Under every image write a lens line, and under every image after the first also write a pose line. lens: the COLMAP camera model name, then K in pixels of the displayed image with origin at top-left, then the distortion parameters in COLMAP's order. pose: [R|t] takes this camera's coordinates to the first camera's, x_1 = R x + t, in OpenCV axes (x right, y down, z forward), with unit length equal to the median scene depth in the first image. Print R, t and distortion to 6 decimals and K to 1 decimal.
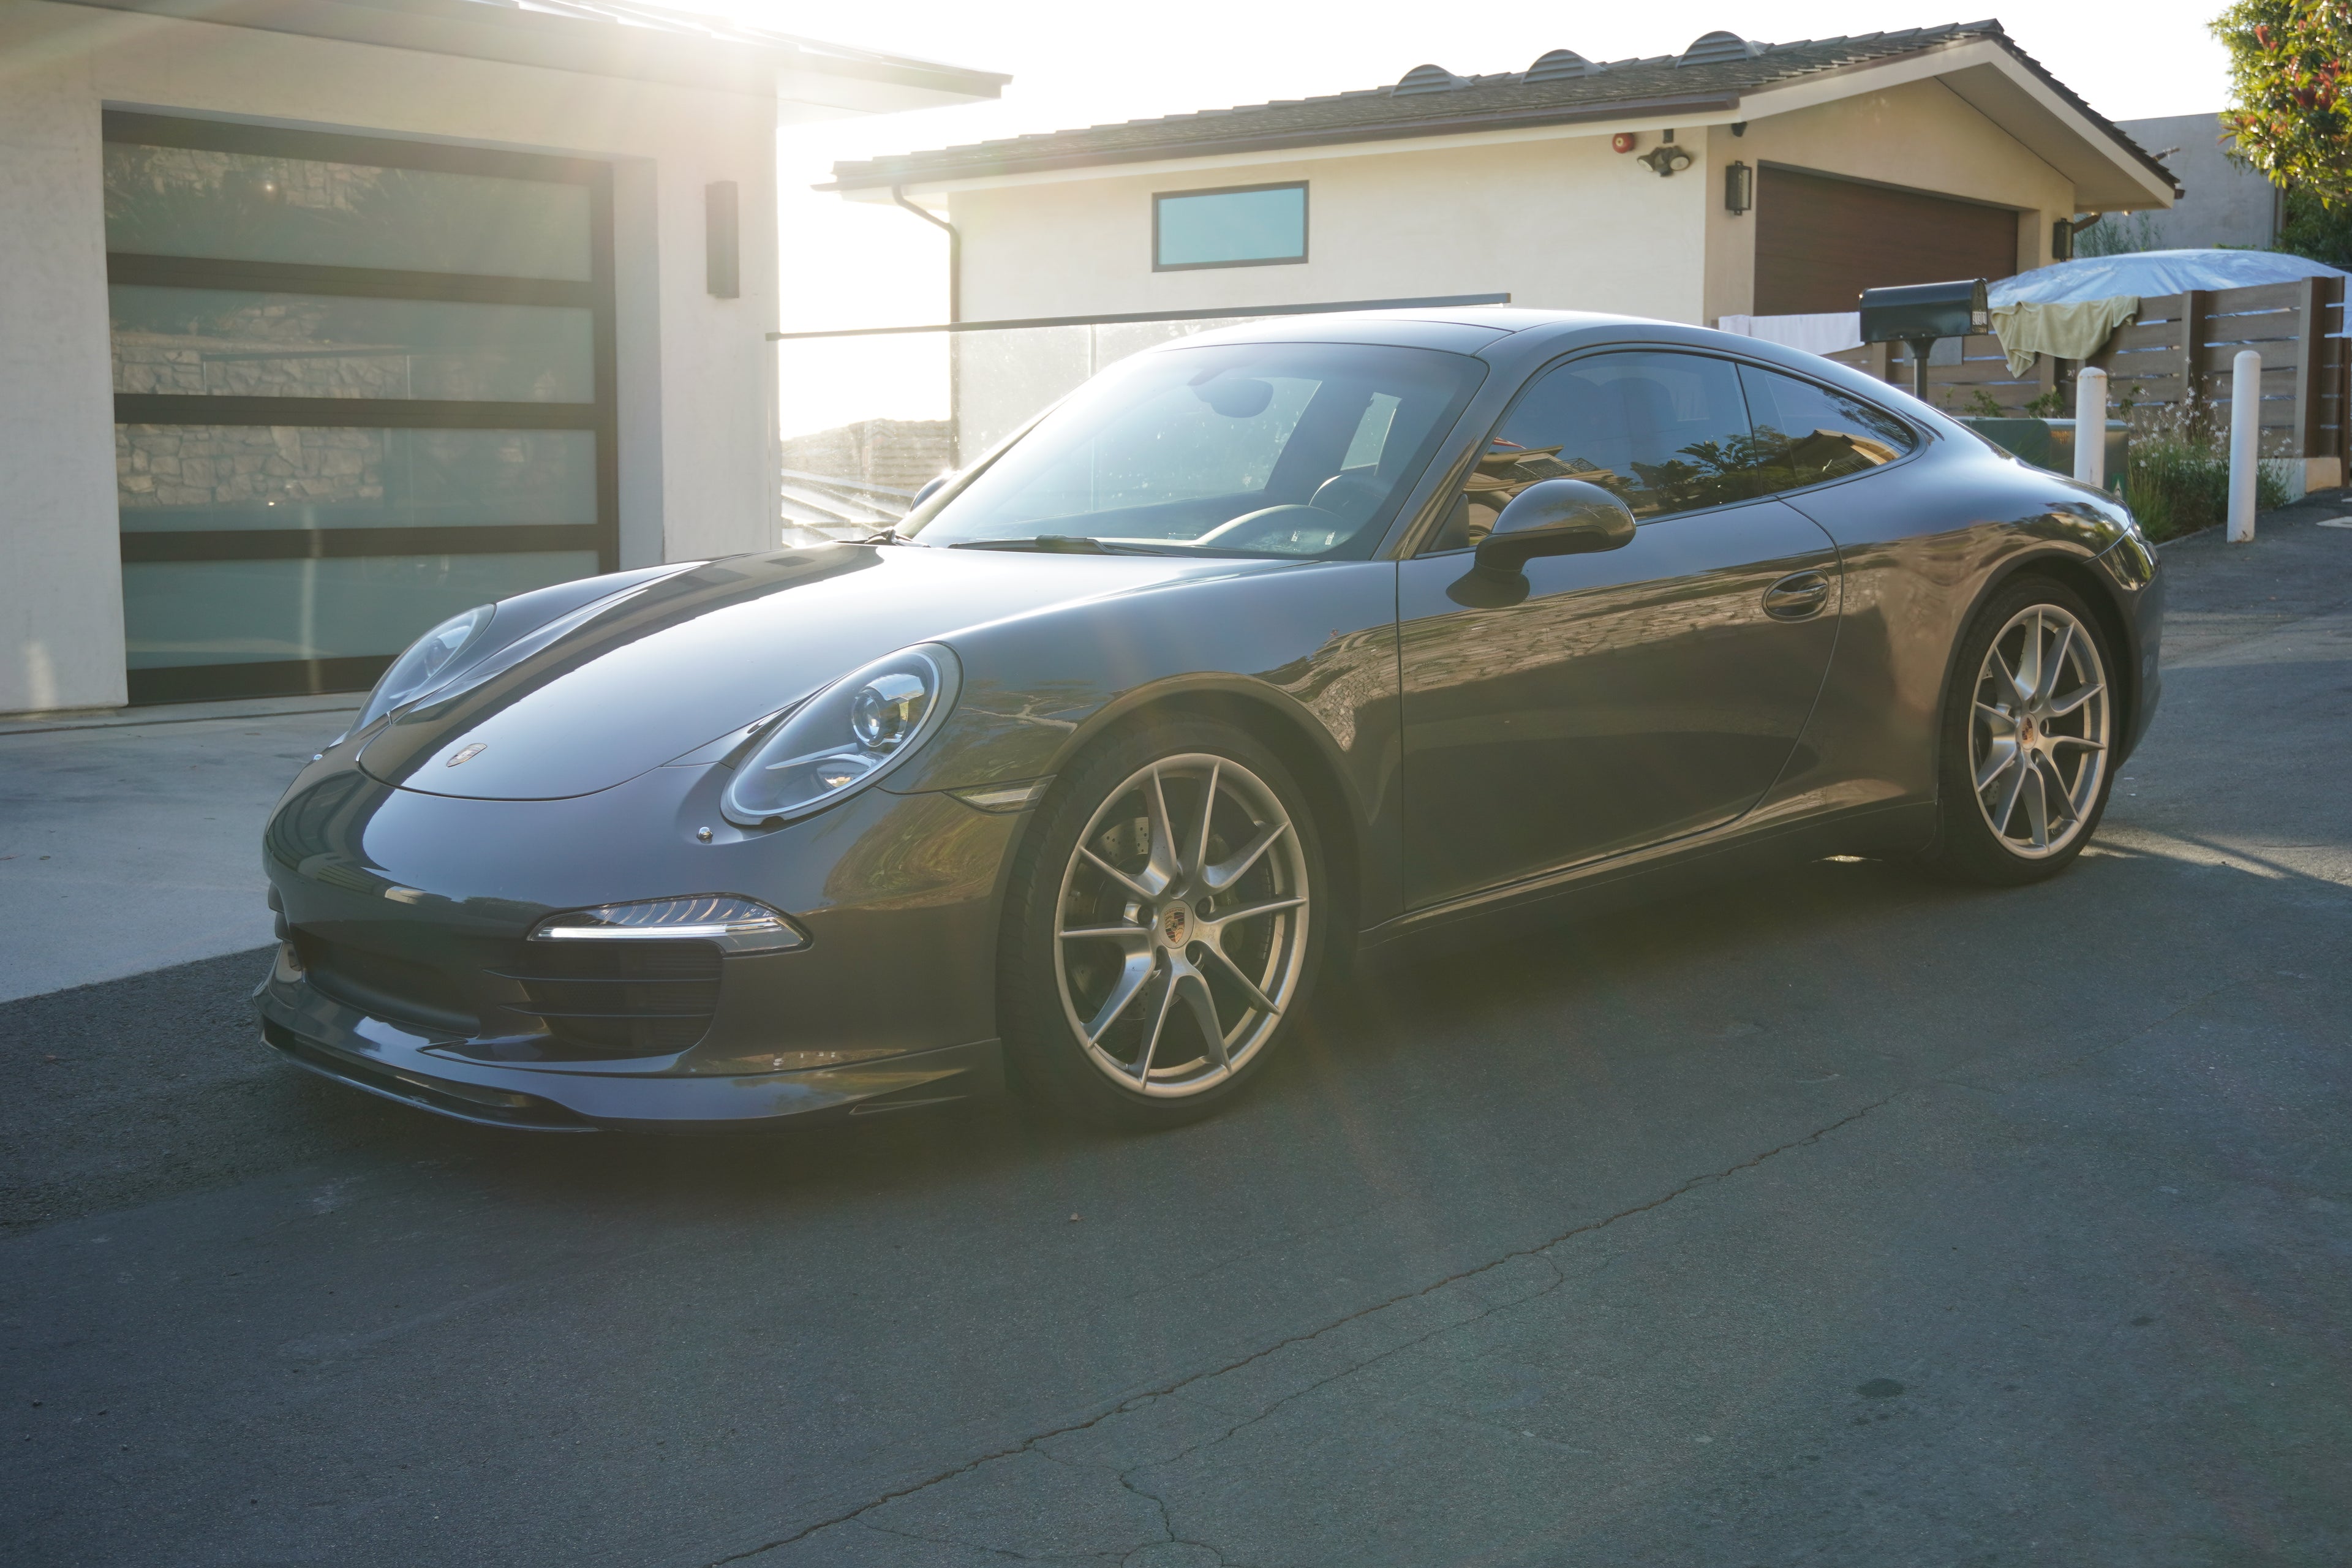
lens RADIAL K [[2577.9, 0, 1204.3], [0, 2577.9, 703.0], [0, 0, 1]] dist [0.015319, 0.029338]
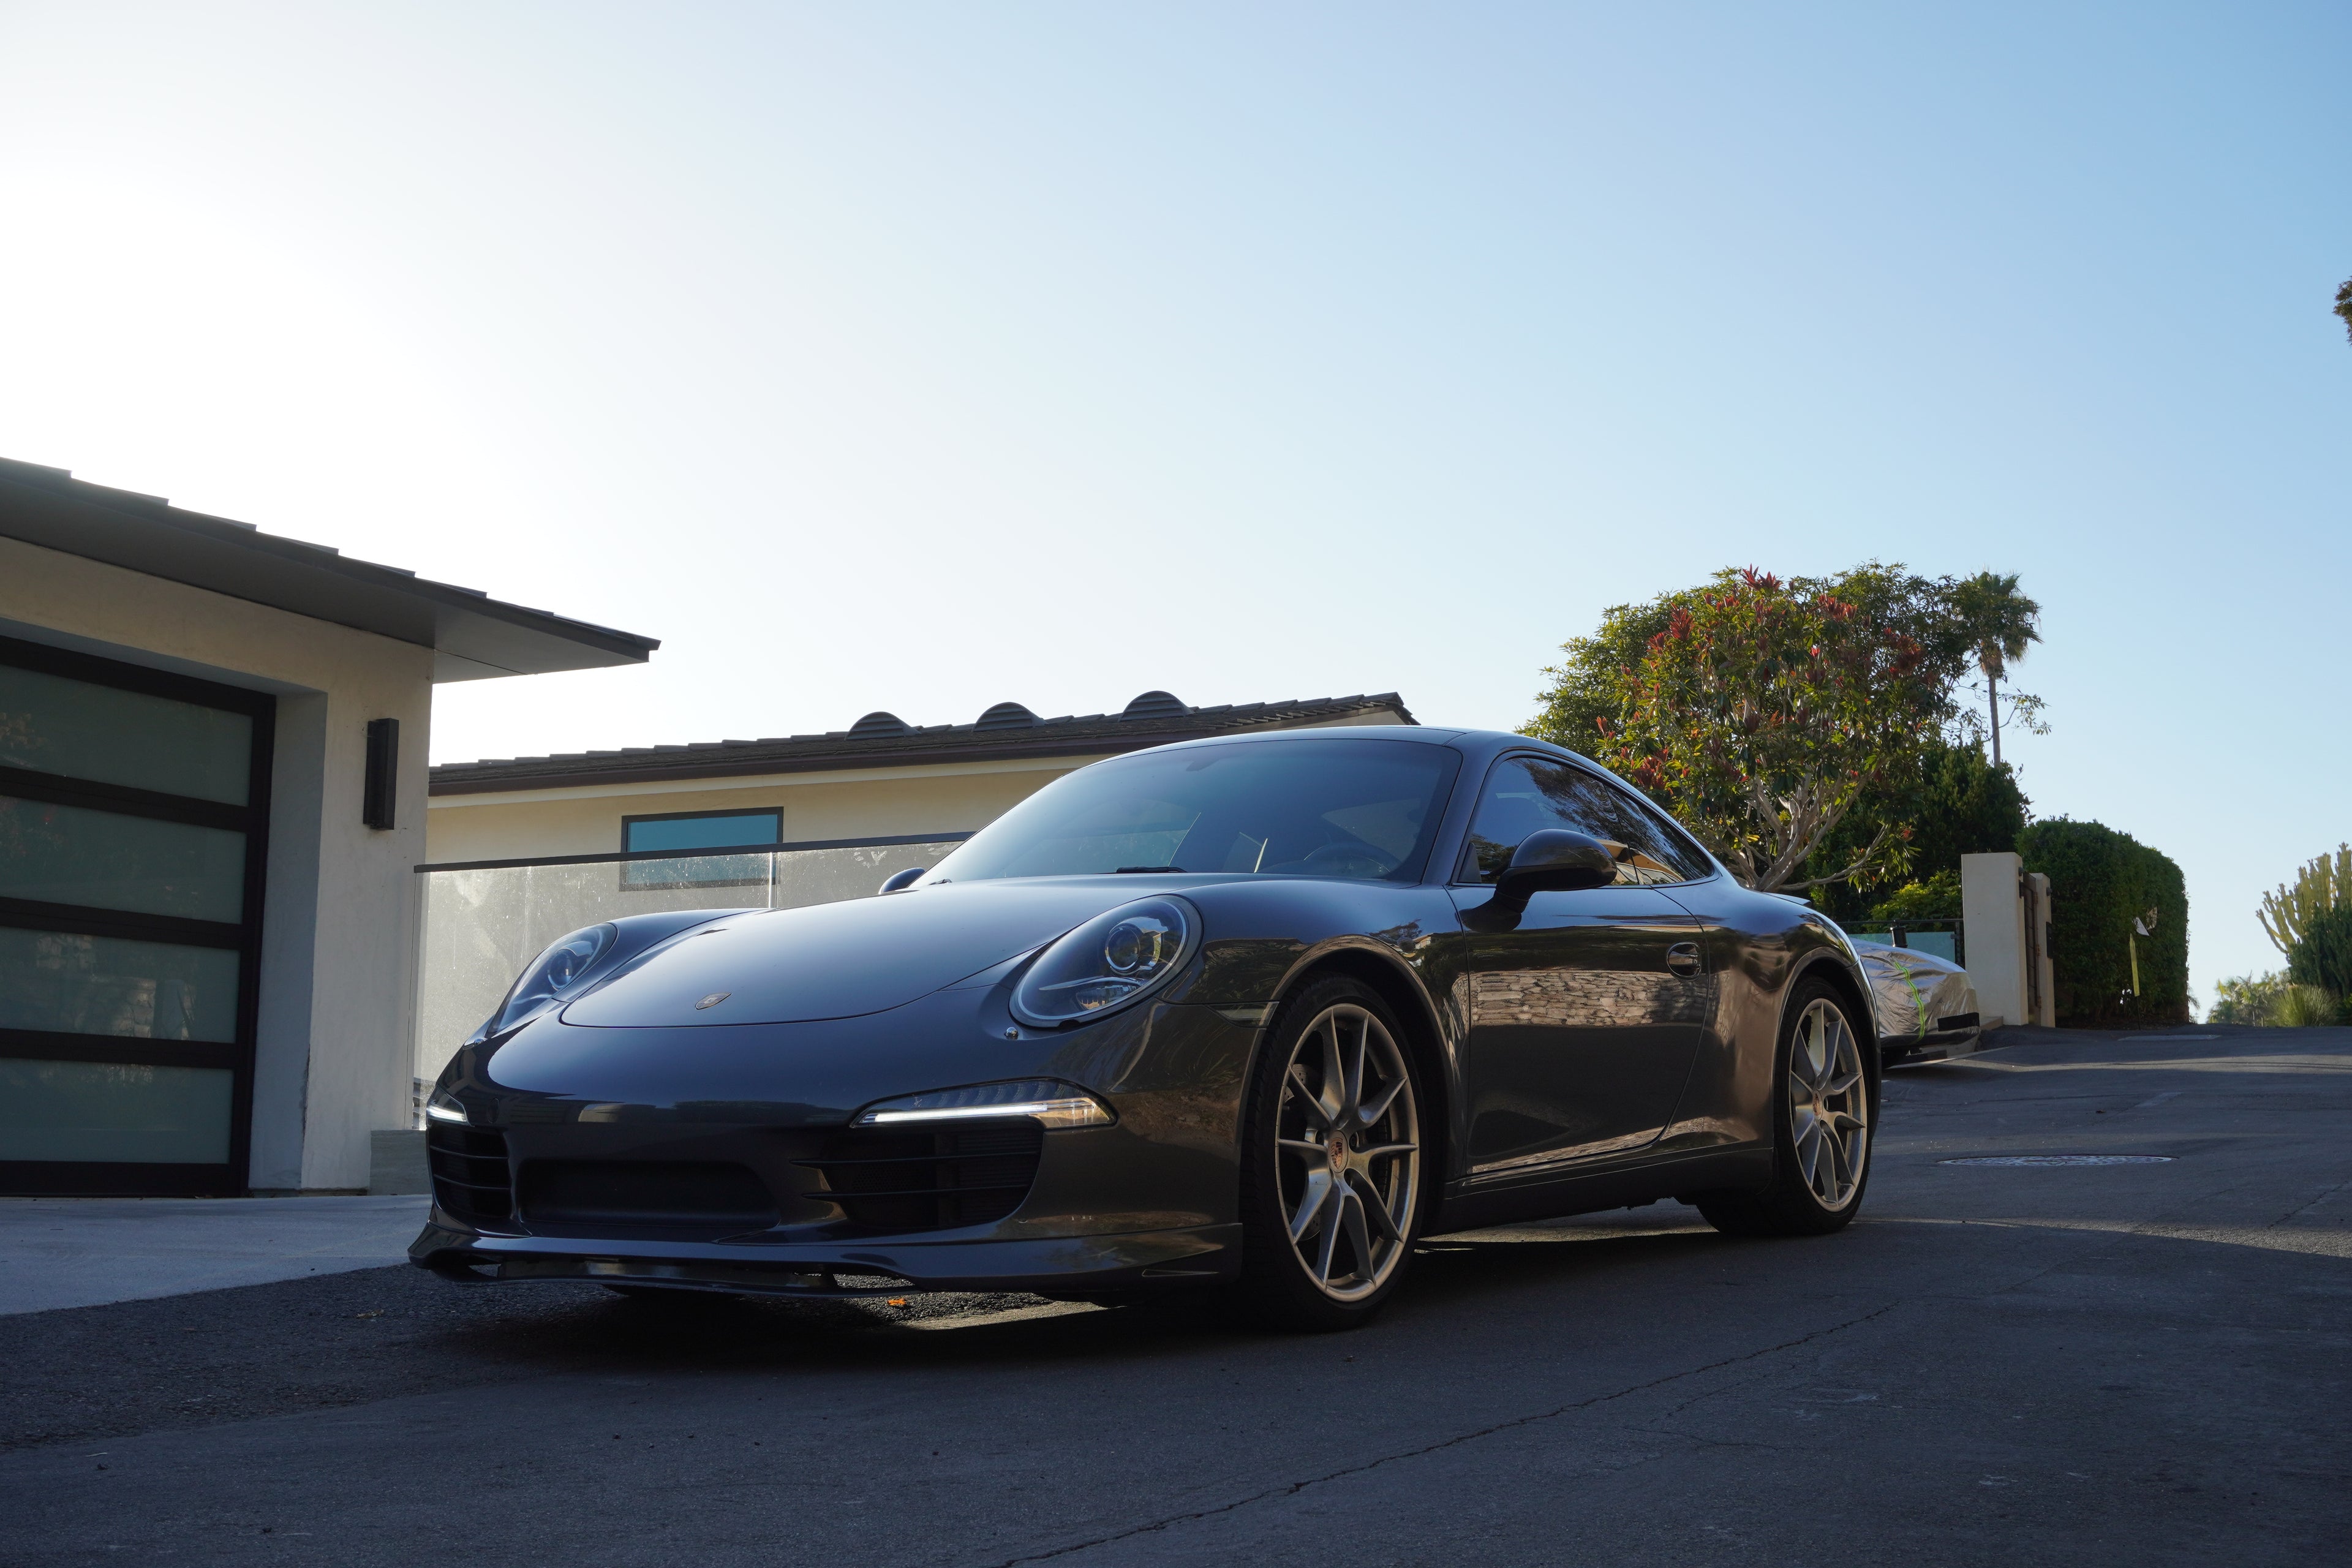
lens RADIAL K [[2575.4, 0, 1128.5], [0, 2575.4, 782.0], [0, 0, 1]] dist [-0.028816, 0.009873]
pose [[0.972185, 0.041990, 0.230419, -0.265044], [0.013294, 0.972319, -0.233279, 0.135653], [-0.233836, 0.229853, 0.944716, -0.082245]]
